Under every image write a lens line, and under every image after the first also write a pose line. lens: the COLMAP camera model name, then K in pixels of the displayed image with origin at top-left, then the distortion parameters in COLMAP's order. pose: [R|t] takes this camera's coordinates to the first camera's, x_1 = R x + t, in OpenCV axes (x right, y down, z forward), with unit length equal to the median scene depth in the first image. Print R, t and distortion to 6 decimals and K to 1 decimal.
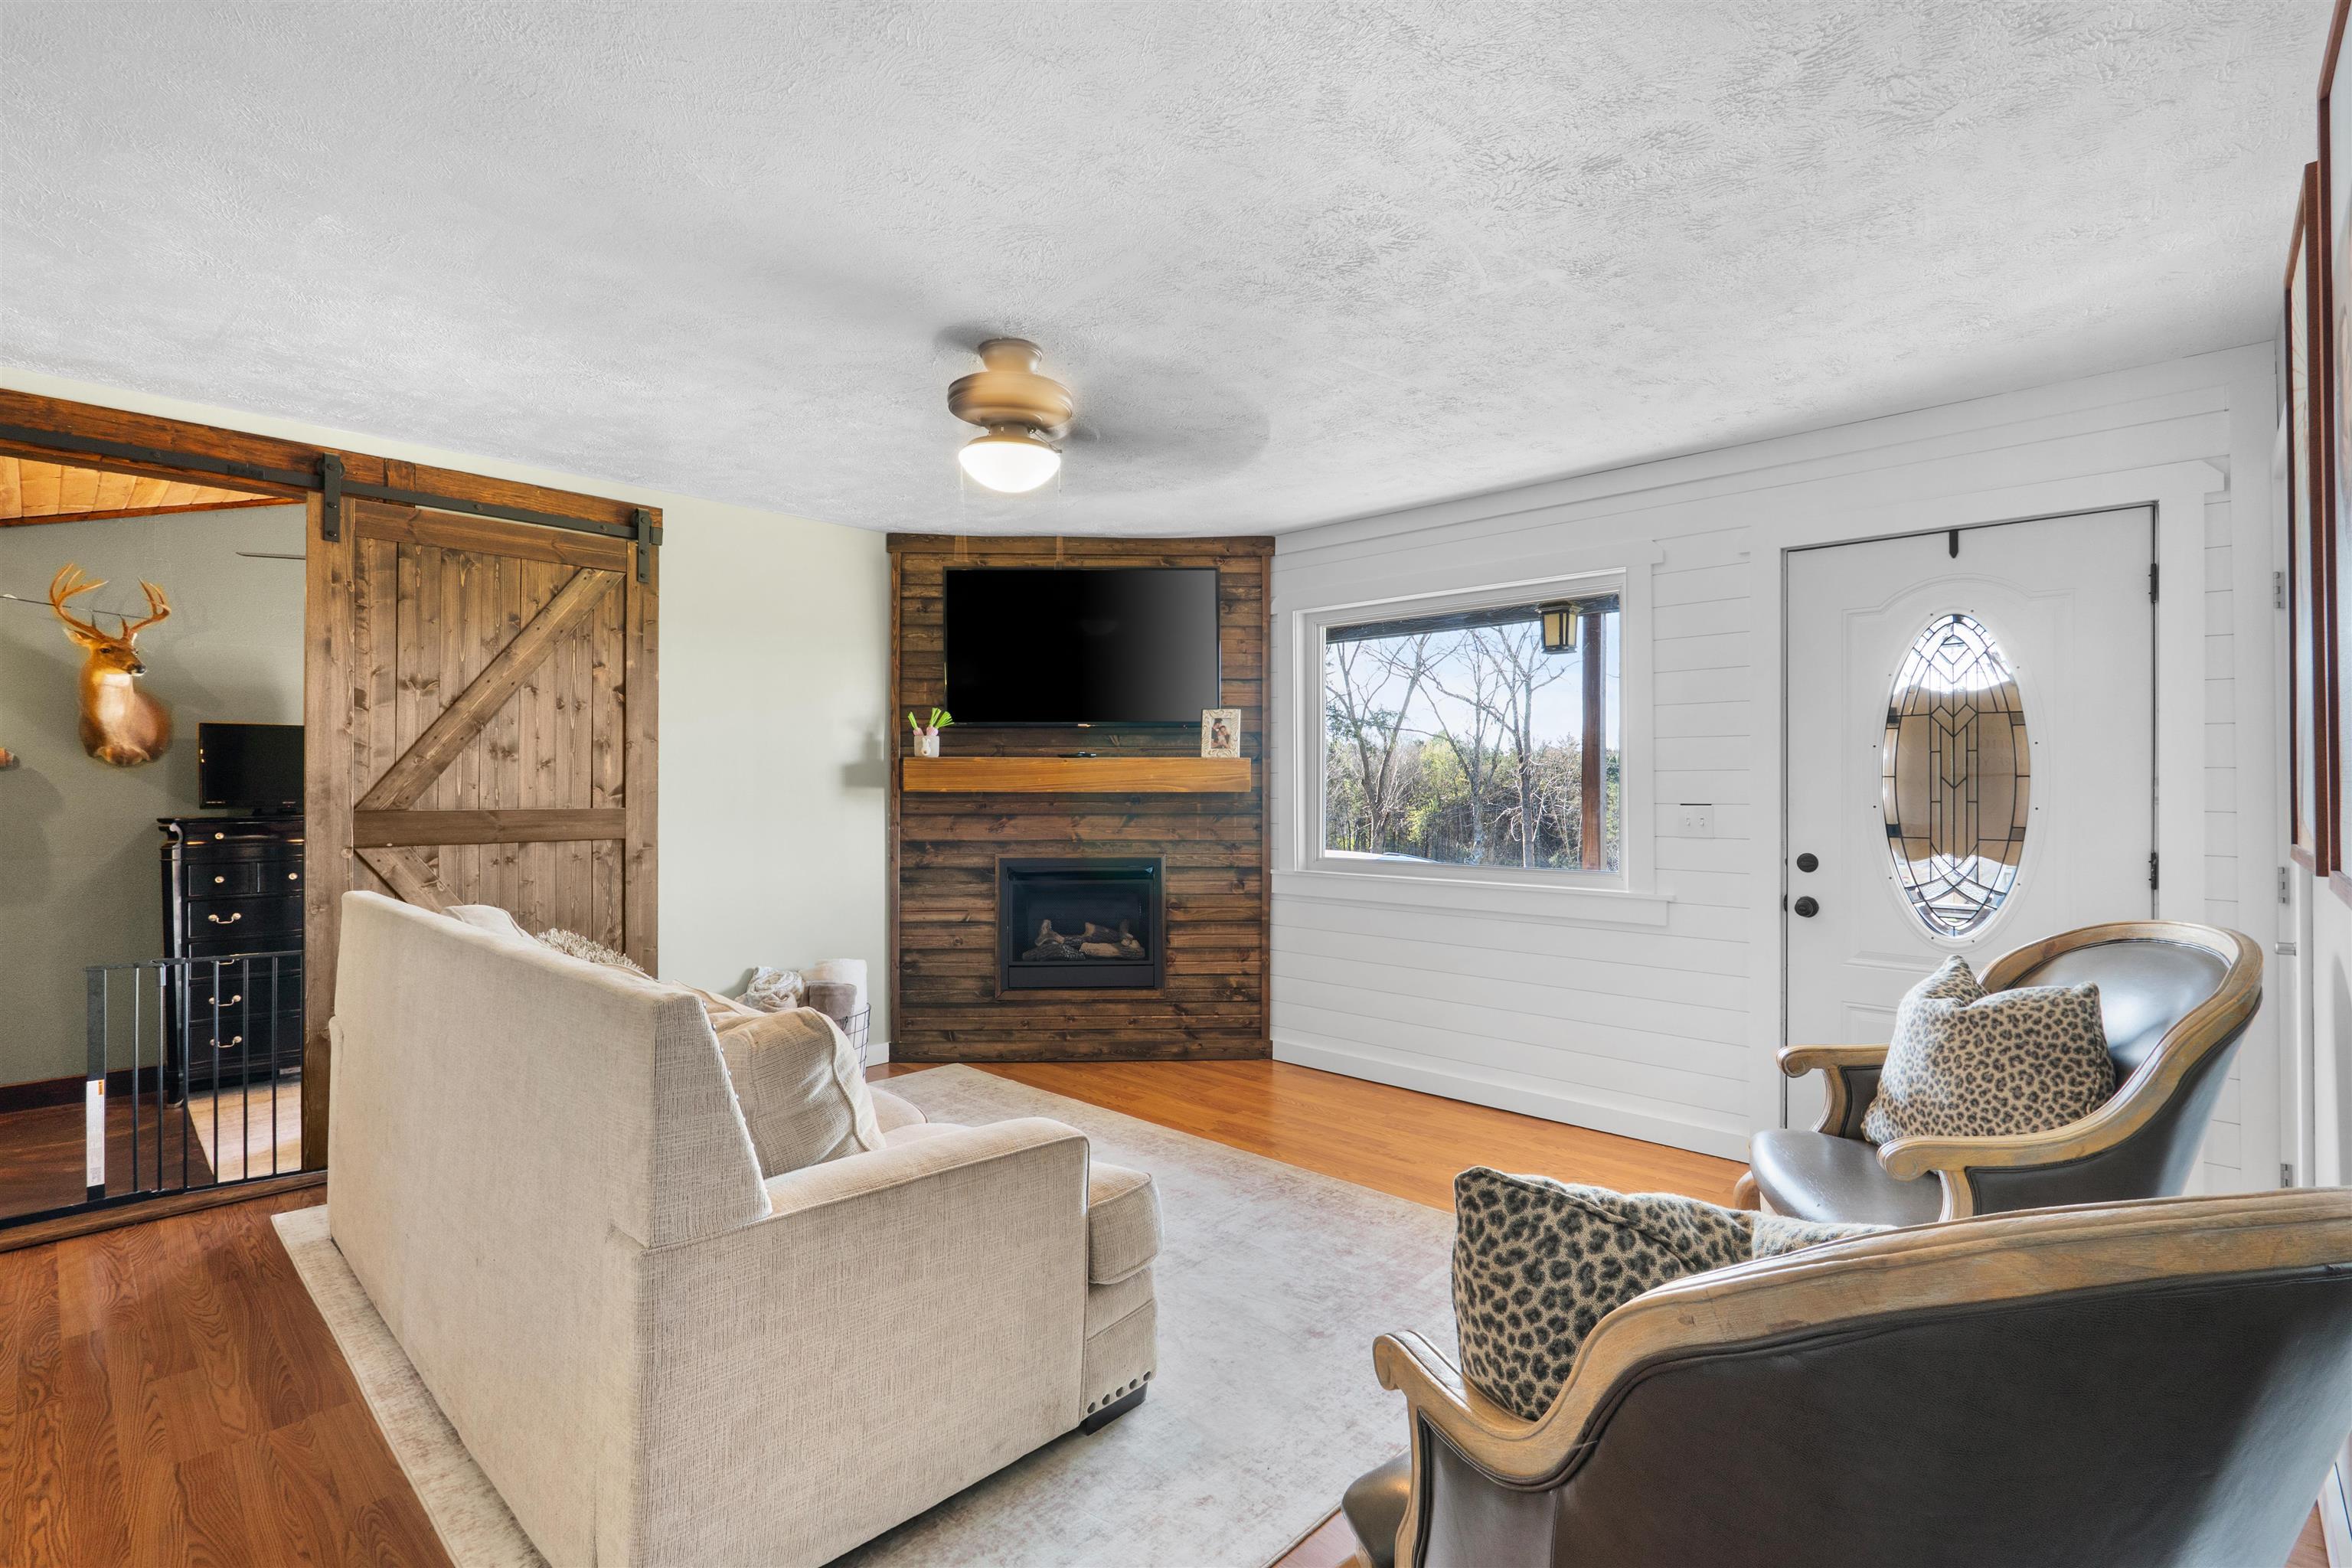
lens RADIAL K [[1112.9, 0, 1197.3], [0, 1112.9, 777.6], [0, 0, 1]] dist [-0.006826, 0.001704]
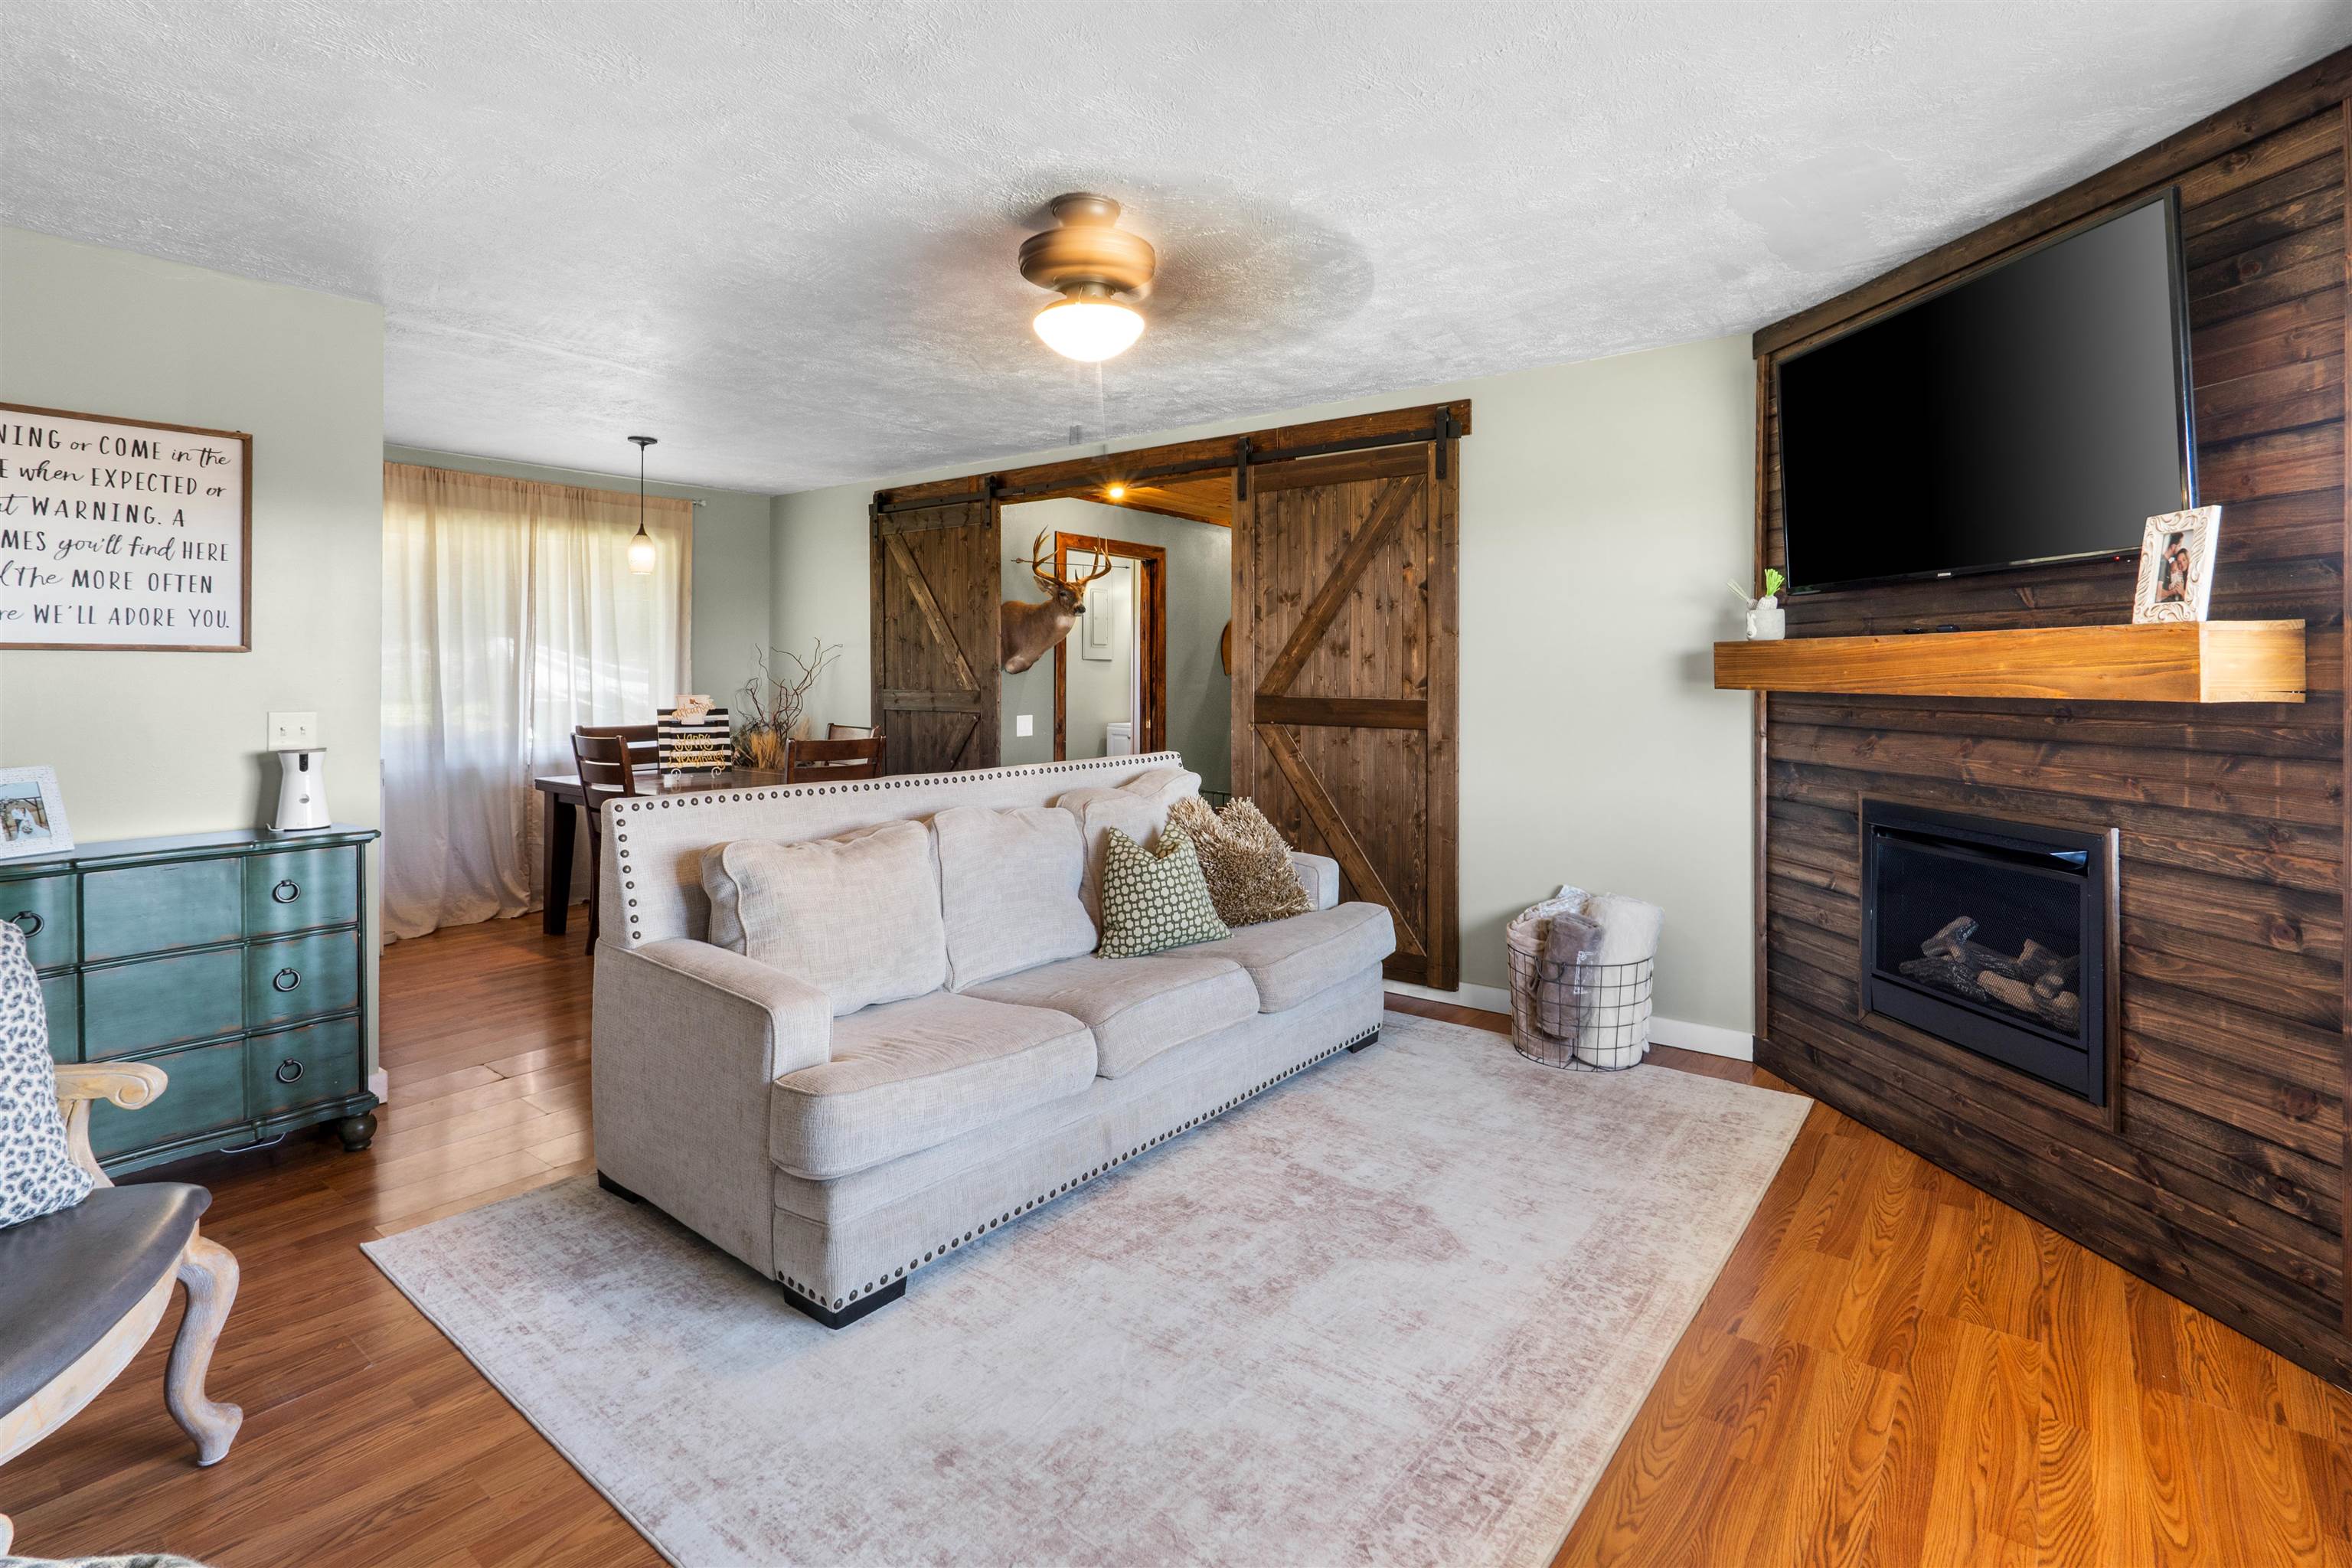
lens RADIAL K [[1112.9, 0, 1129.0], [0, 1112.9, 667.1], [0, 0, 1]] dist [-0.006826, 0.001704]
pose [[0.055508, -0.002880, -0.998454, 0.426102], [0.005830, 0.999980, -0.002560, -0.001895], [0.998441, -0.005678, 0.055524, 0.558132]]
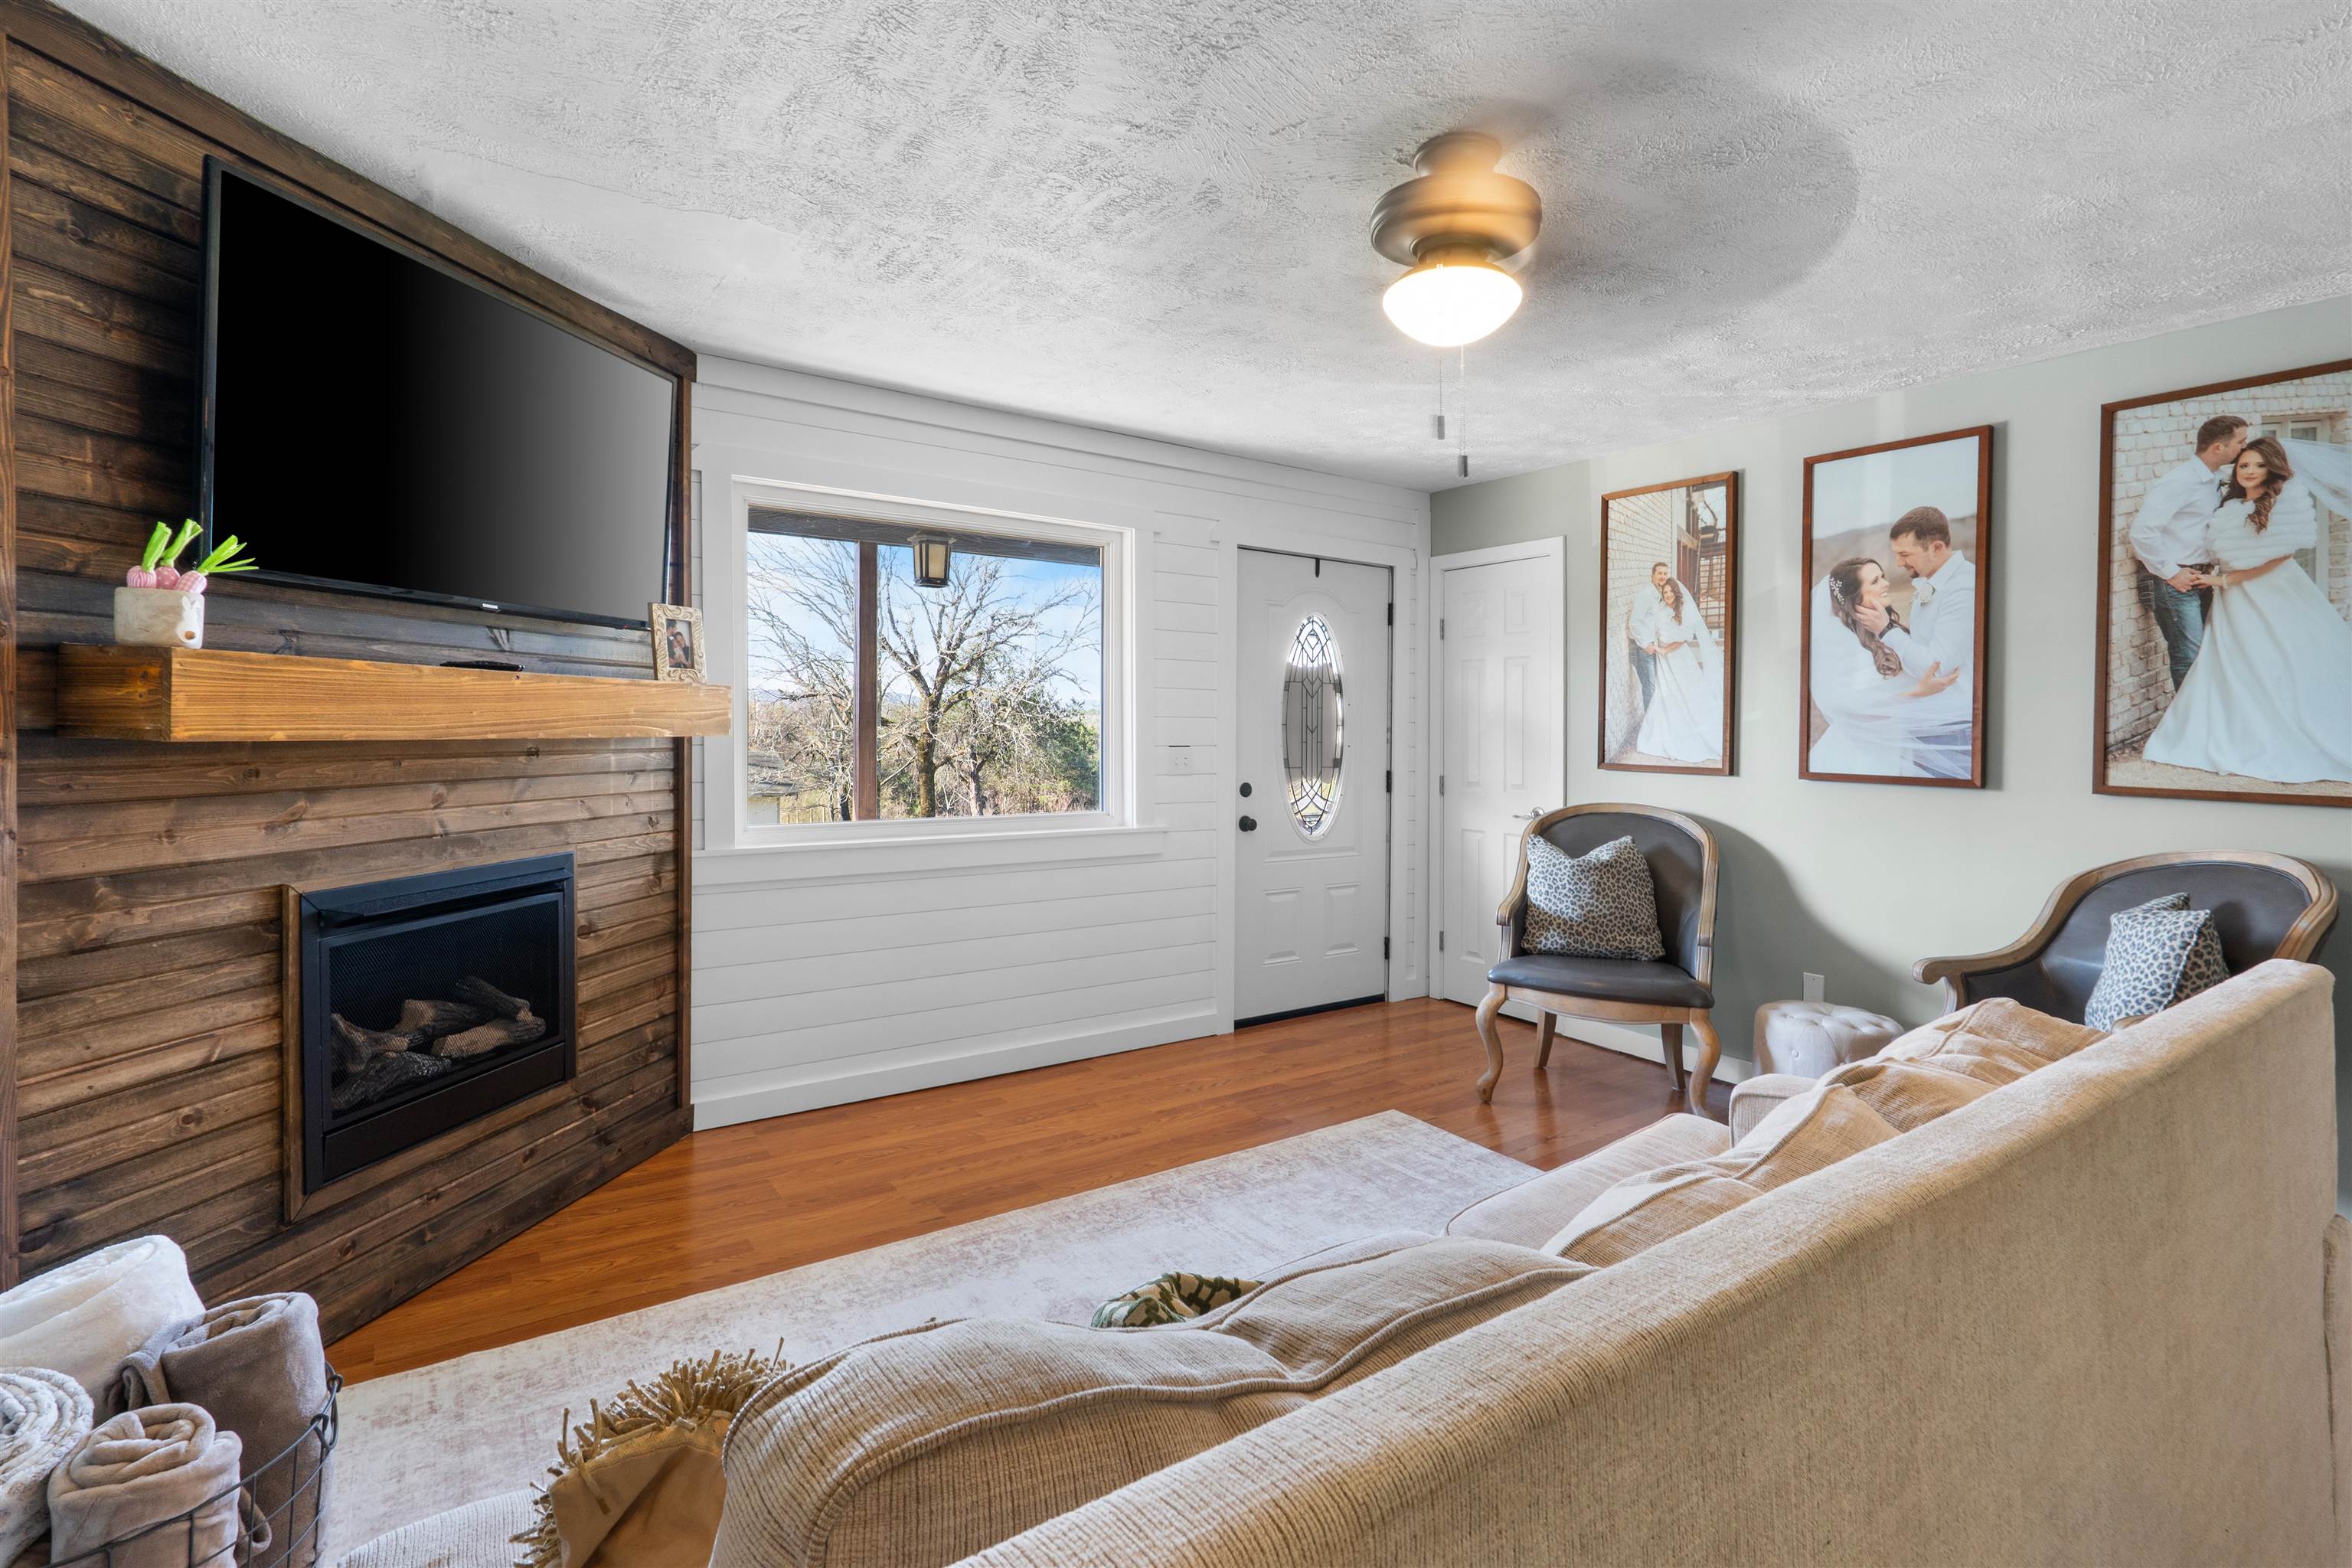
lens RADIAL K [[1112.9, 0, 1181.3], [0, 1112.9, 734.9], [0, 0, 1]] dist [-0.006826, 0.001704]
pose [[0.196825, -0.005060, 0.980426, -0.535498], [-0.018610, 0.999787, 0.008896, 0.001243], [-0.980262, -0.019996, 0.196689, 0.586937]]
